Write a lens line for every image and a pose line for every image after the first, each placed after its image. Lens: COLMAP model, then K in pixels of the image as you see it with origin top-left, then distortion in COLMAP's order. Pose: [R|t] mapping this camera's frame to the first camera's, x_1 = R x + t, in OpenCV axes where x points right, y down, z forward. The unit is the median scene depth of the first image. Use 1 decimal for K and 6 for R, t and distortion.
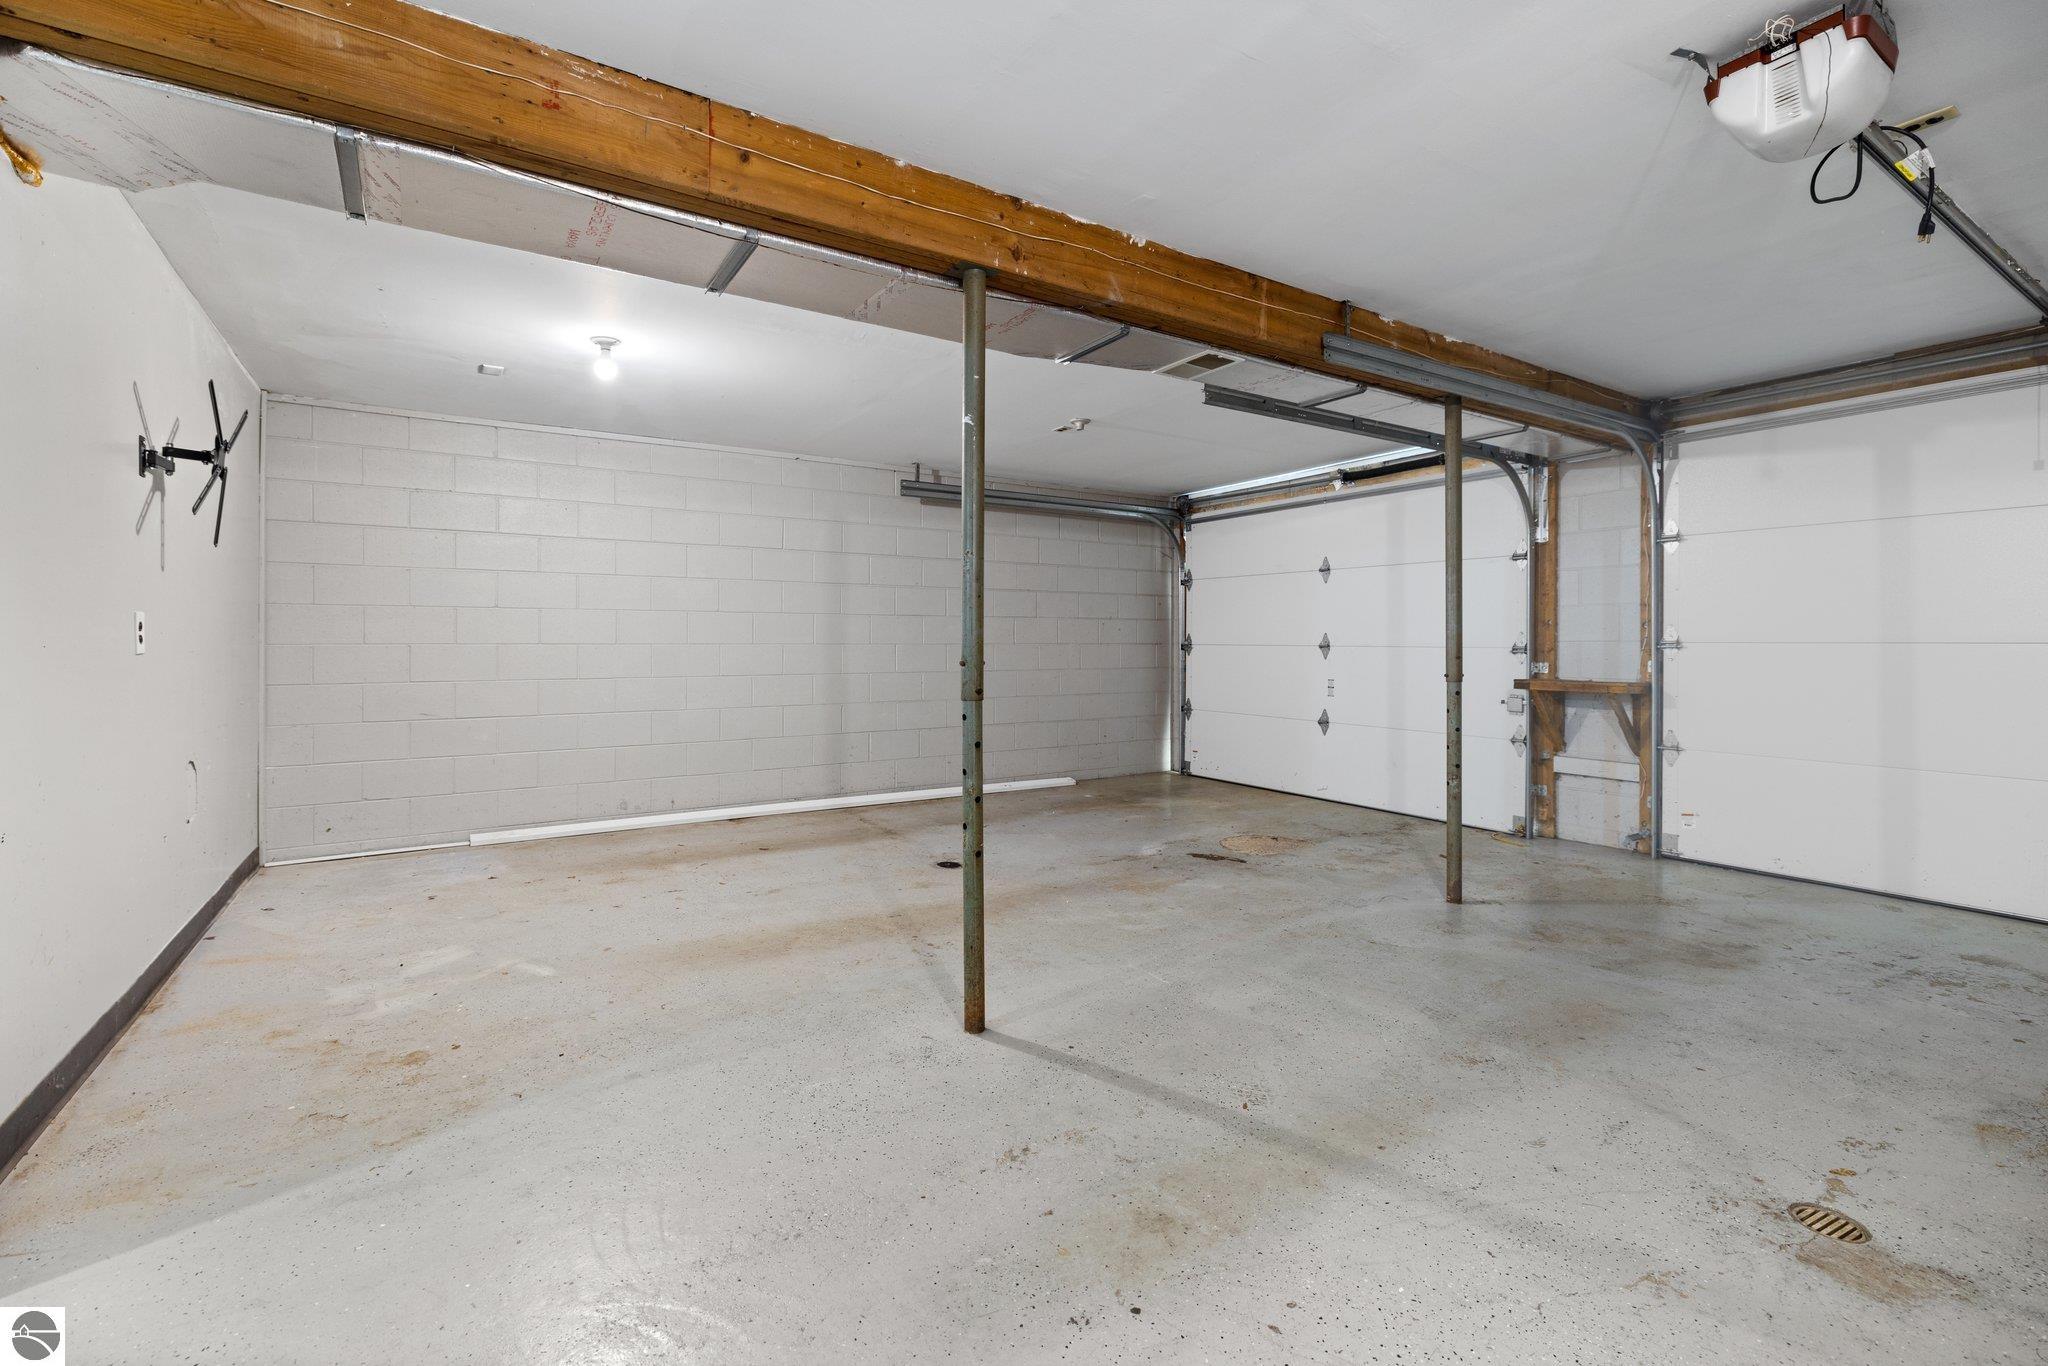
lens RADIAL K [[892.2, 0, 1006.6], [0, 892.2, 644.9], [0, 0, 1]] dist [0.010809, 0.000285]
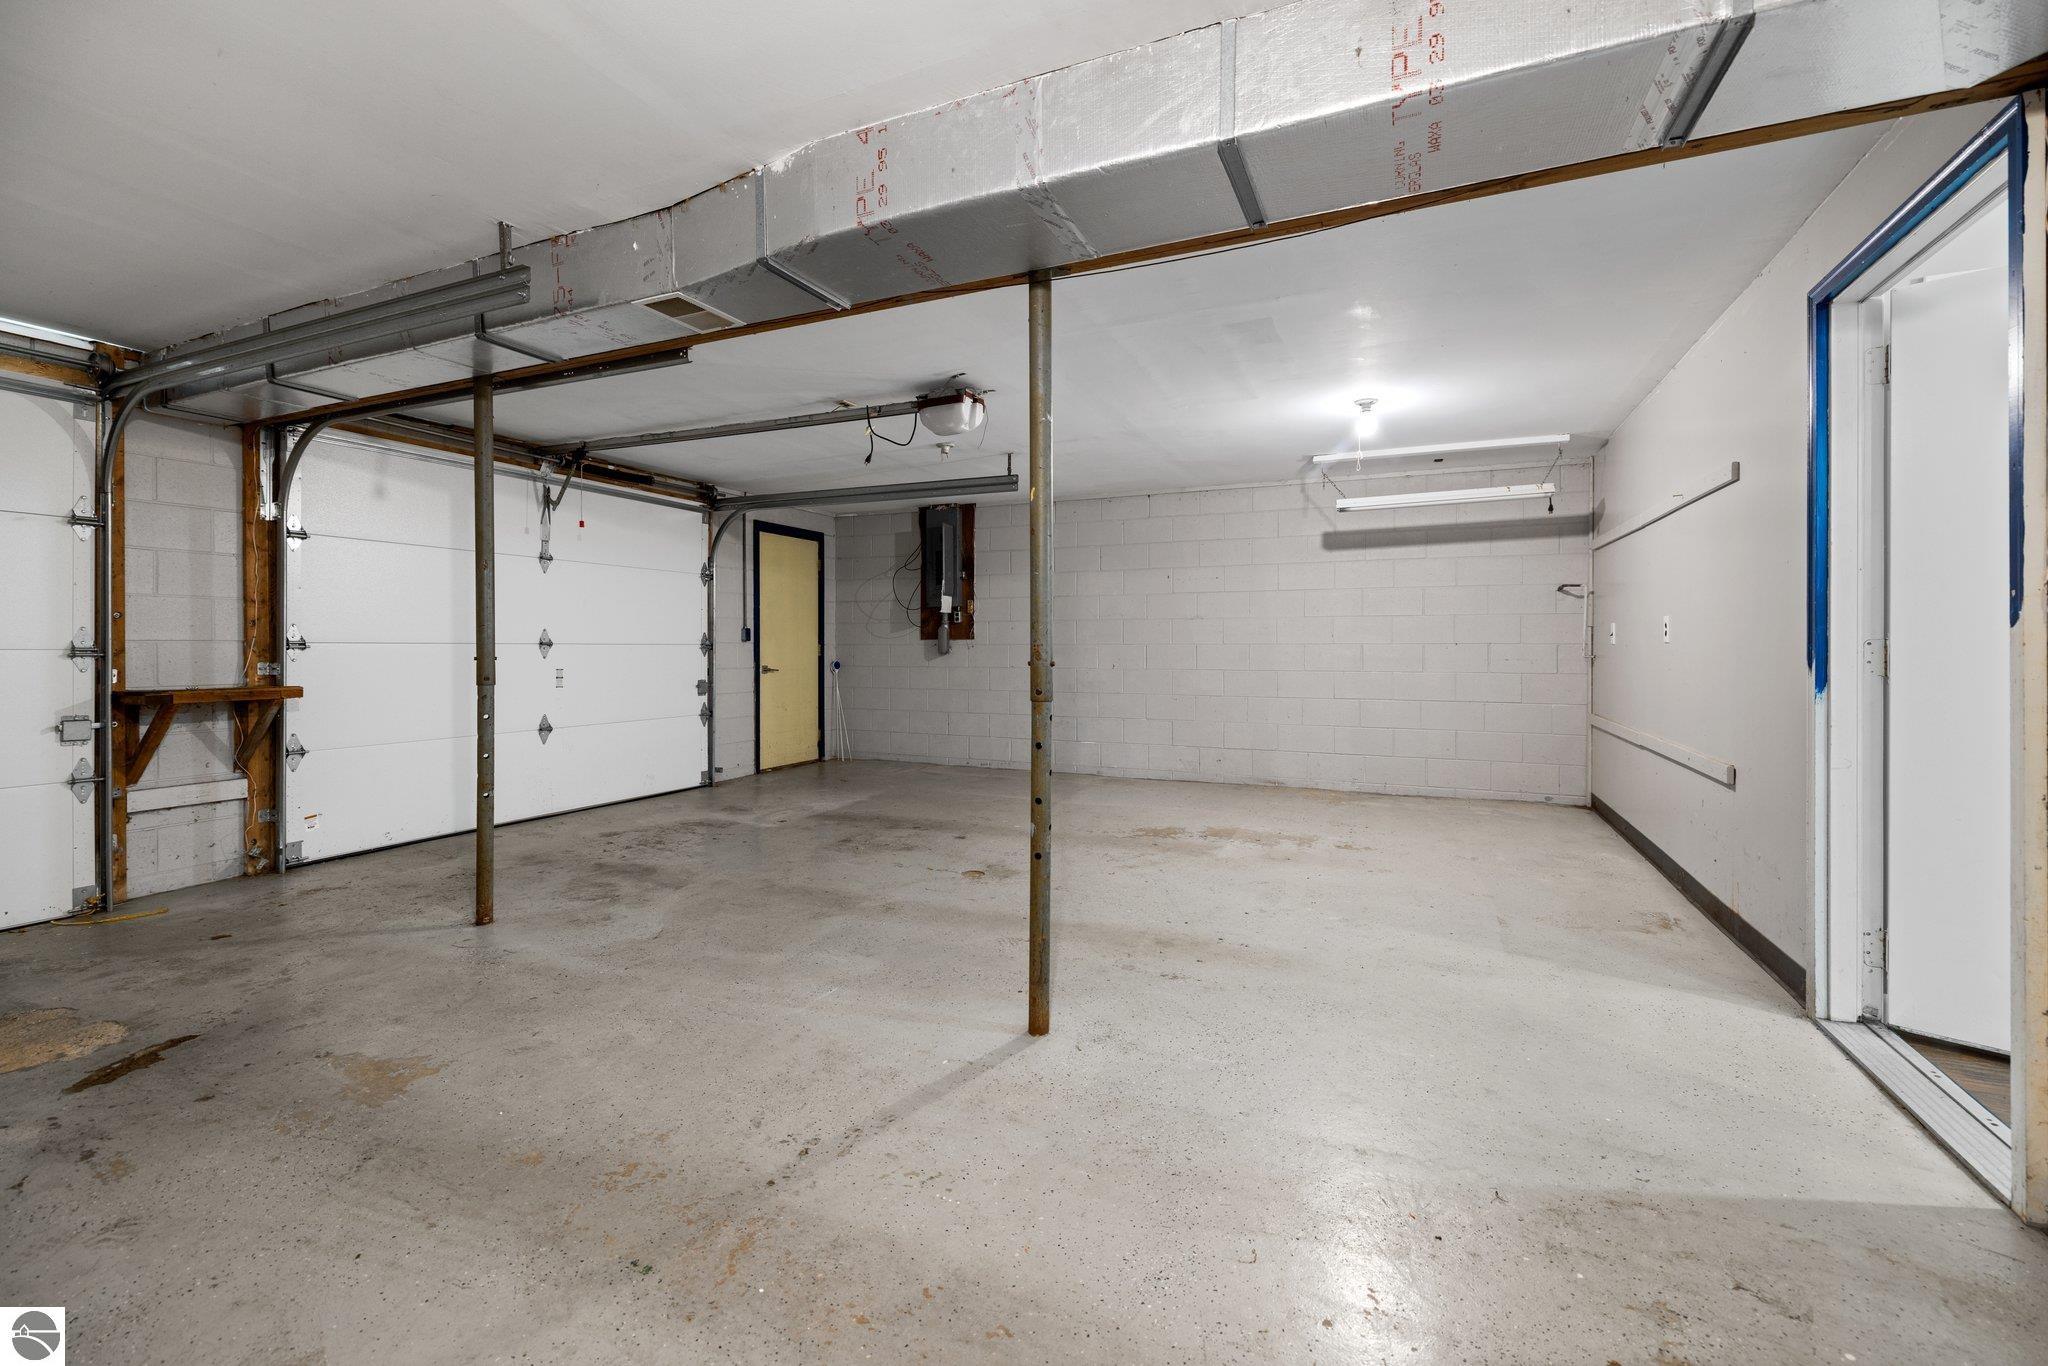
lens RADIAL K [[892.2, 0, 997.1], [0, 892.2, 649.1], [0, 0, 1]] dist [0.010809, 0.000285]
pose [[-0.538754, -0.004353, 0.842452, -0.524308], [-0.000802, 0.999989, 0.004654, -0.001148], [-0.842463, 0.001832, -0.538751, 0.971827]]
